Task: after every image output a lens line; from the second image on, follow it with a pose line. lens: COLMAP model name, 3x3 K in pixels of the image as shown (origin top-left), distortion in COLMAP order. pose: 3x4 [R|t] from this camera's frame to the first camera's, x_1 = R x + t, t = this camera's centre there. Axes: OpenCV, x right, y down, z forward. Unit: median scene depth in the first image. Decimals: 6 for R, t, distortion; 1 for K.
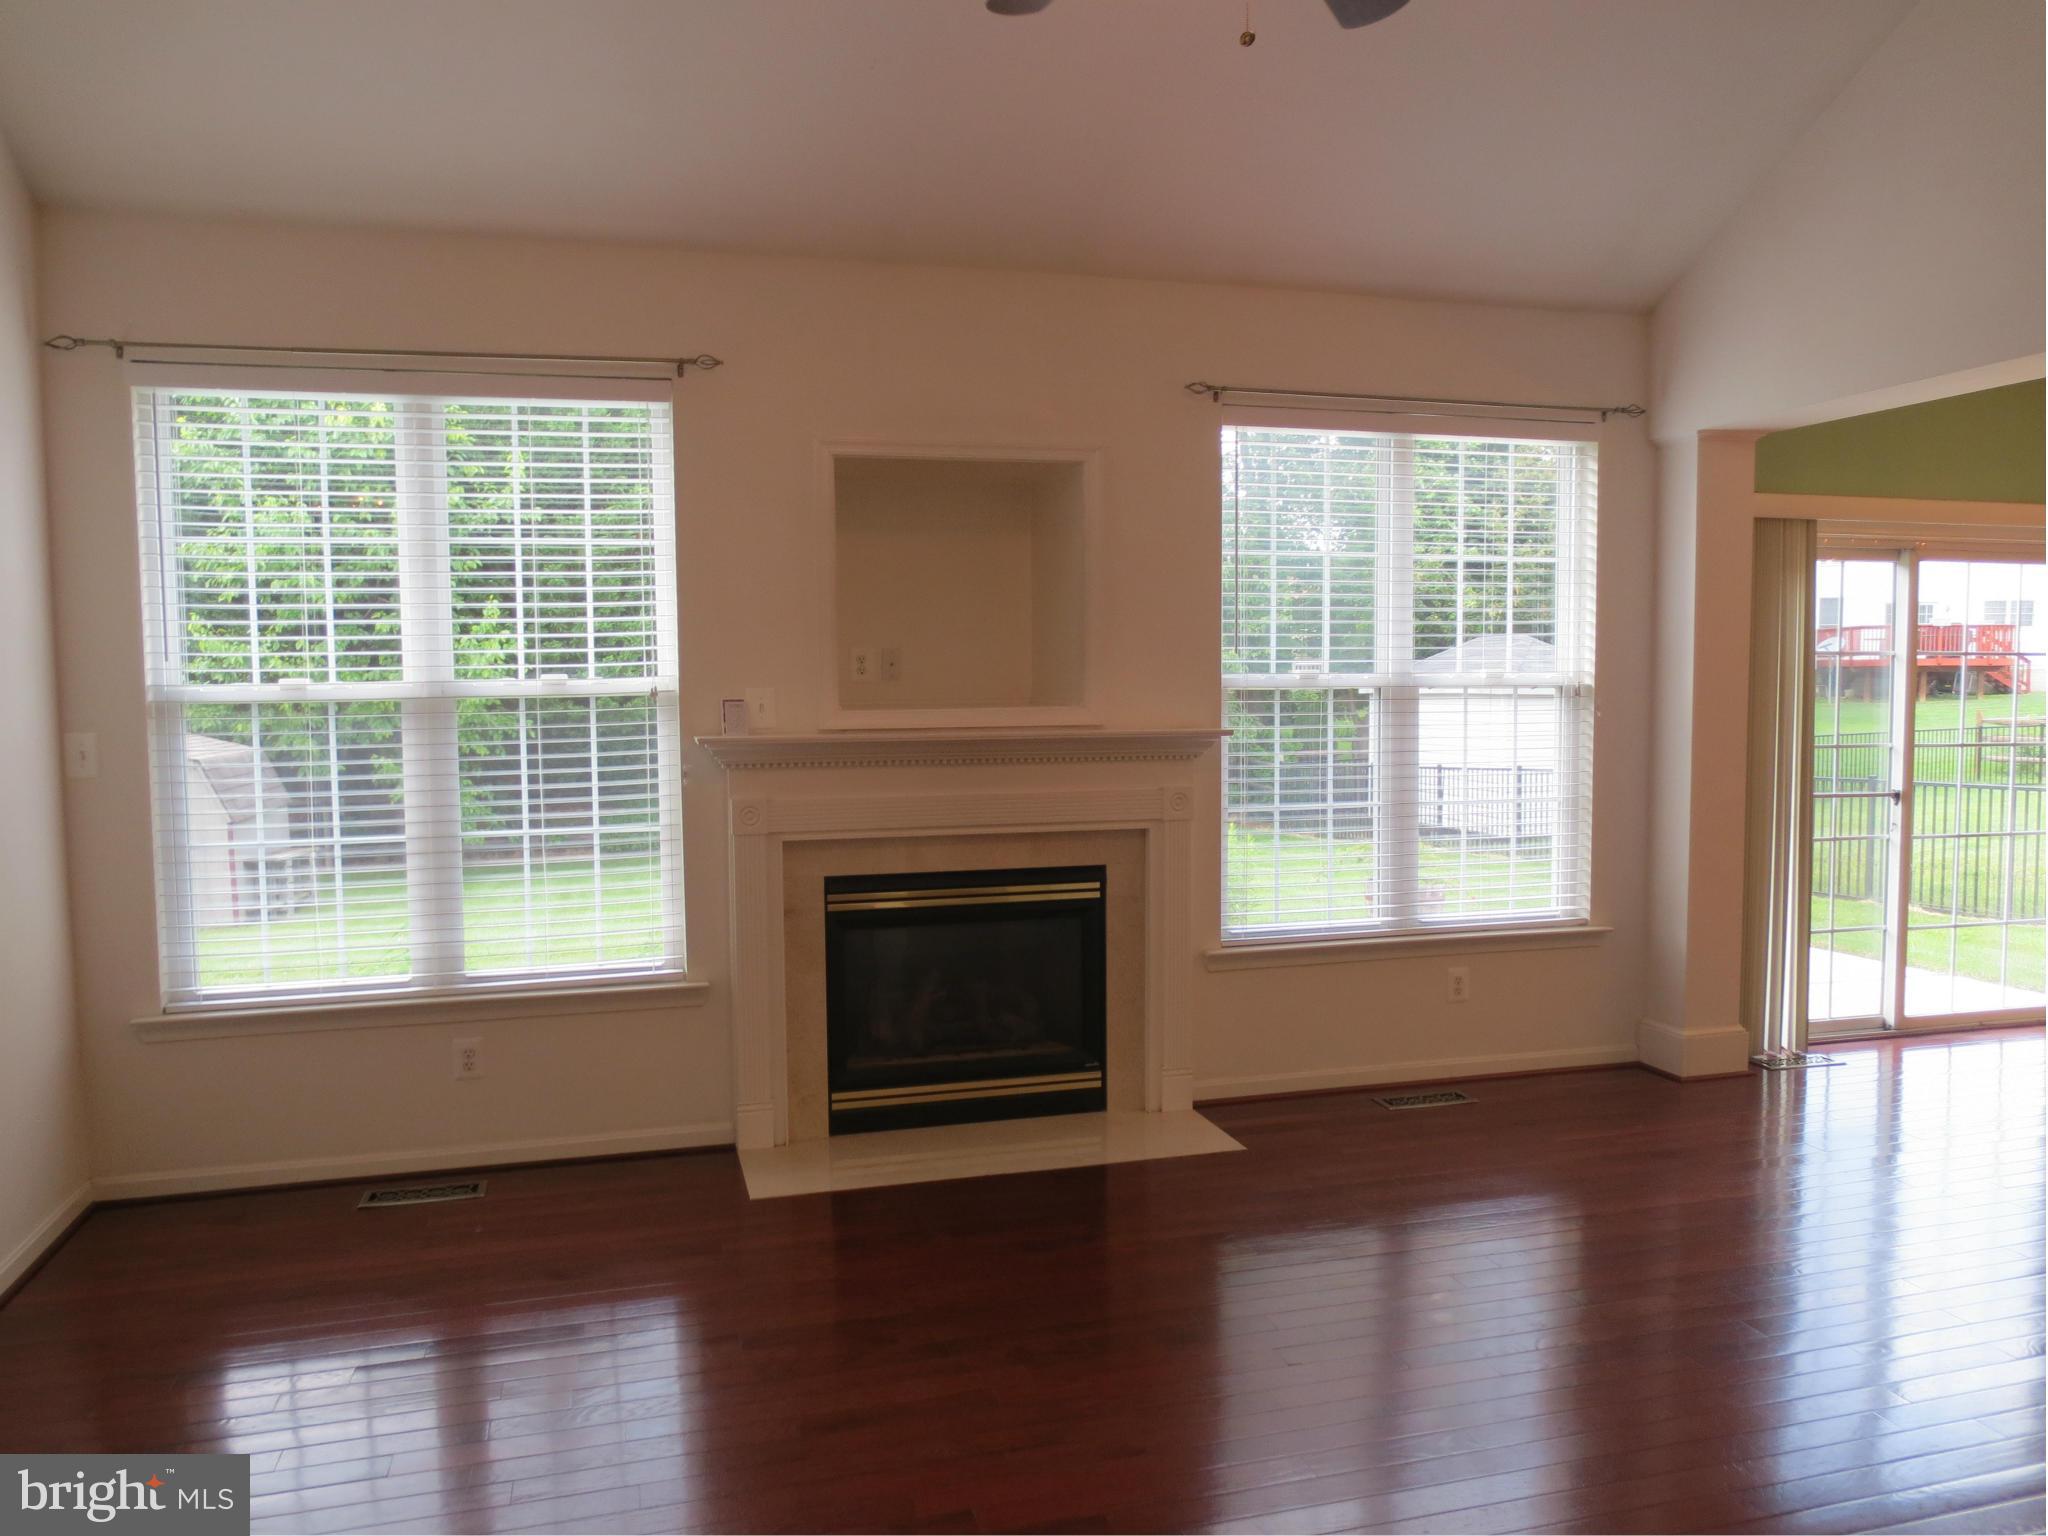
lens RADIAL K [[1455.5, 0, 1028.0], [0, 1455.5, 762.7], [0, 0, 1]] dist [-0.035691, 0.011691]
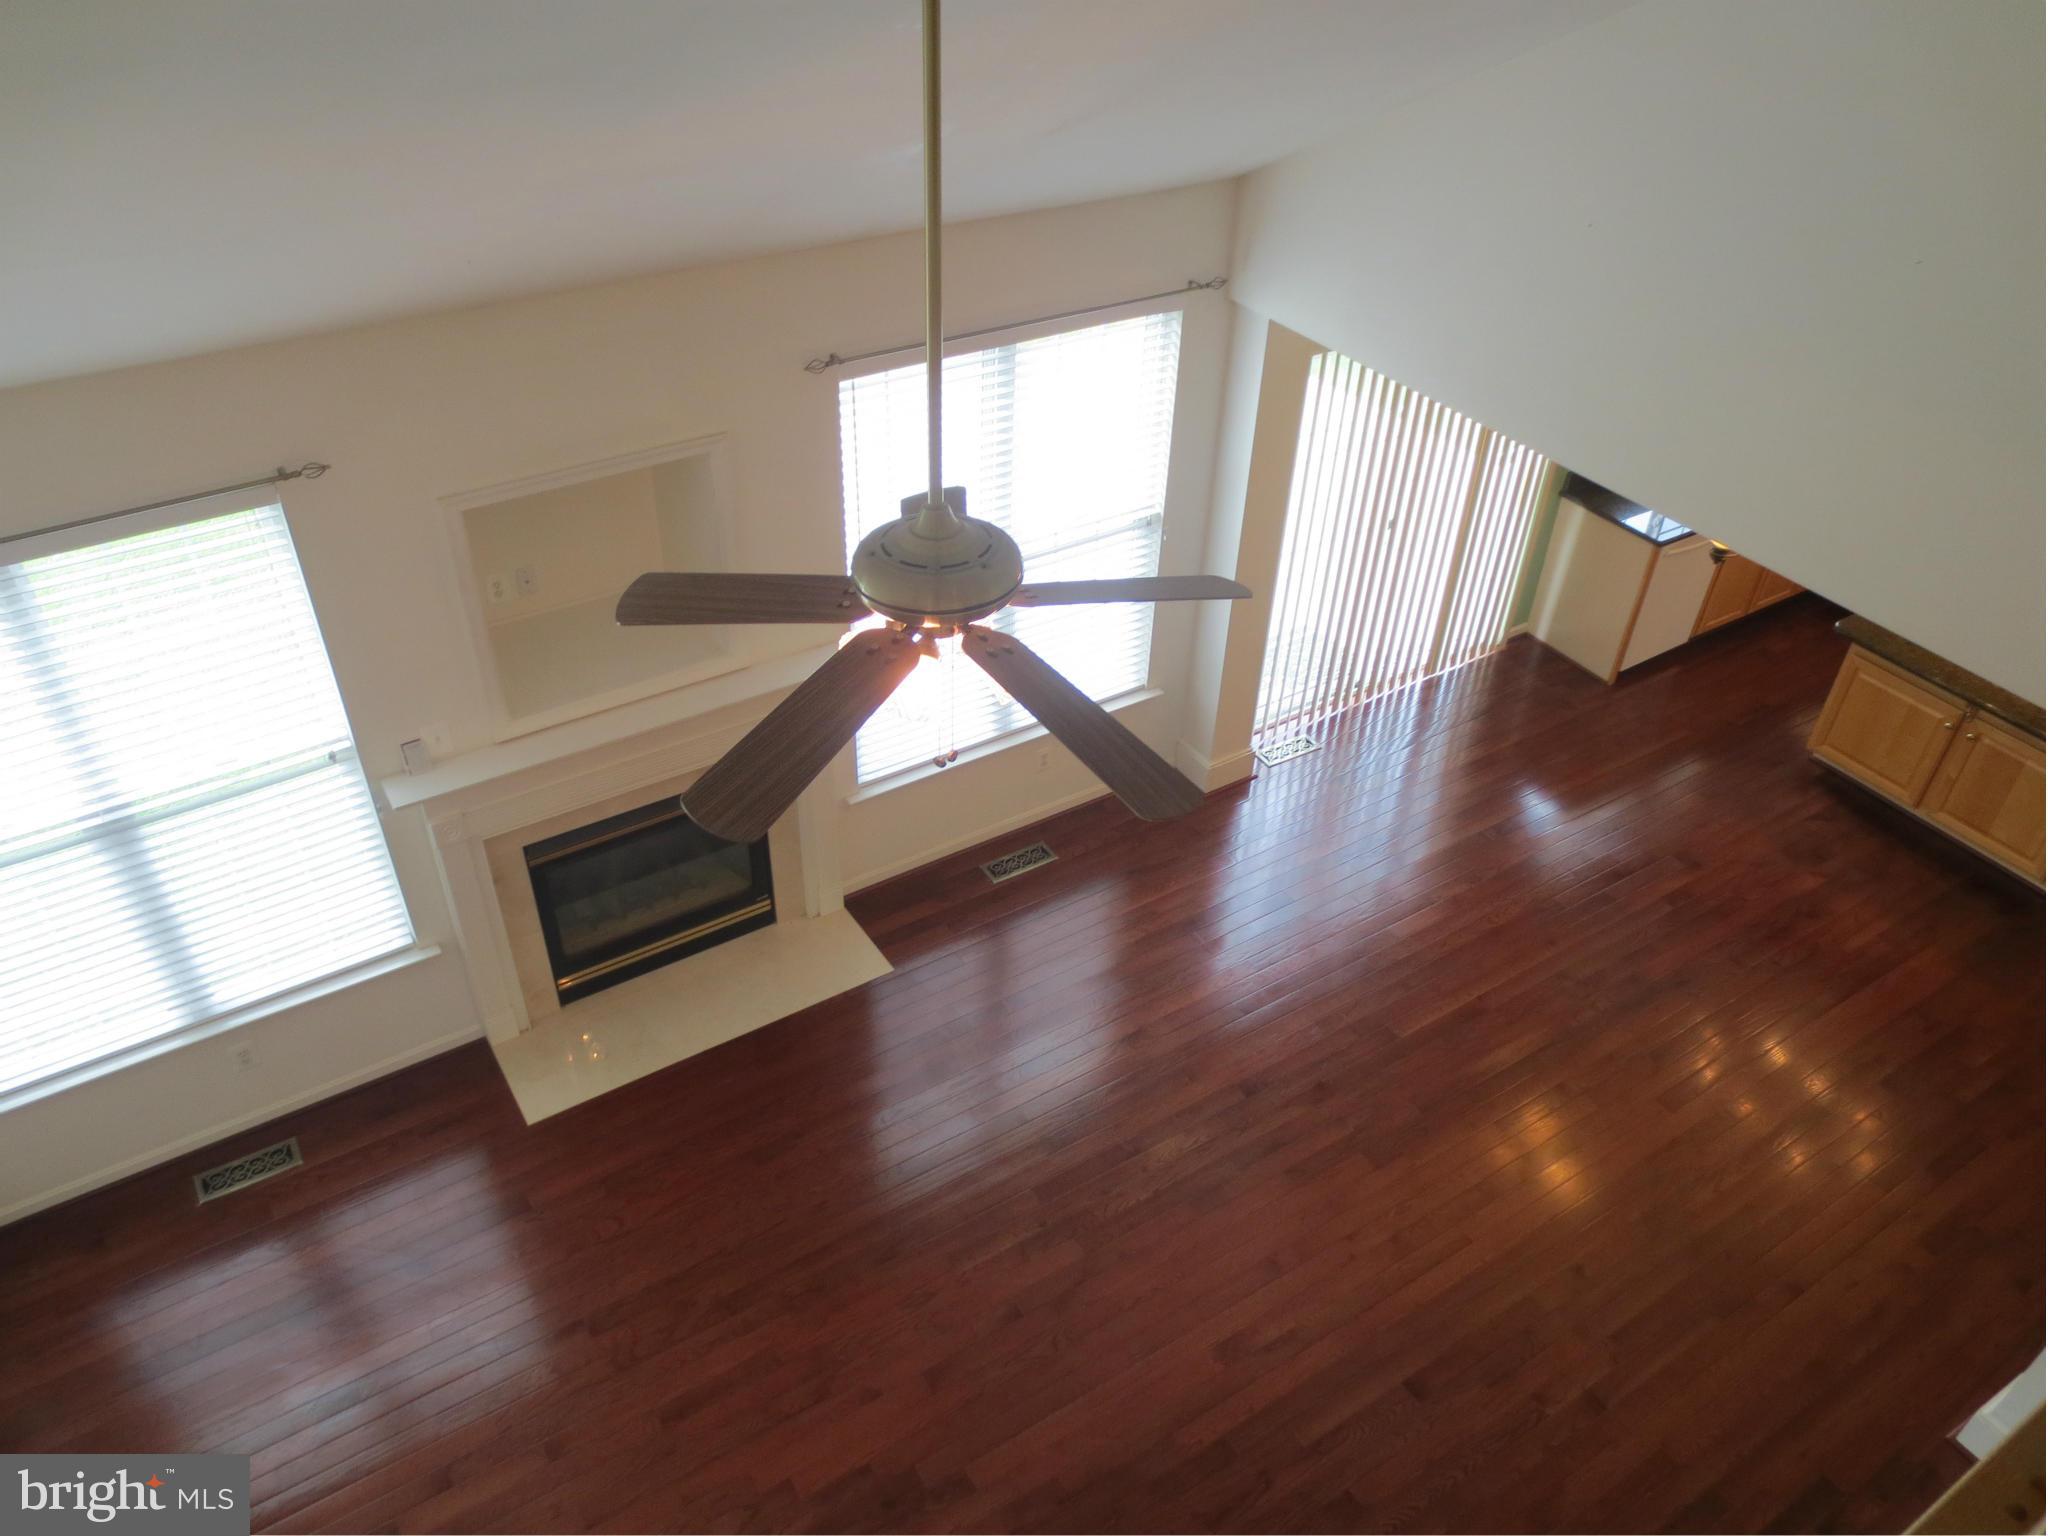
lens RADIAL K [[1455.5, 0, 1025.4], [0, 1455.5, 770.1], [0, 0, 1]] dist [-0.035691, 0.011691]
pose [[0.955348, -0.149620, 0.254800, -0.042017], [-0.017381, 0.832374, 0.553942, -0.587172], [-0.294970, -0.533636, 0.792606, 0.011301]]
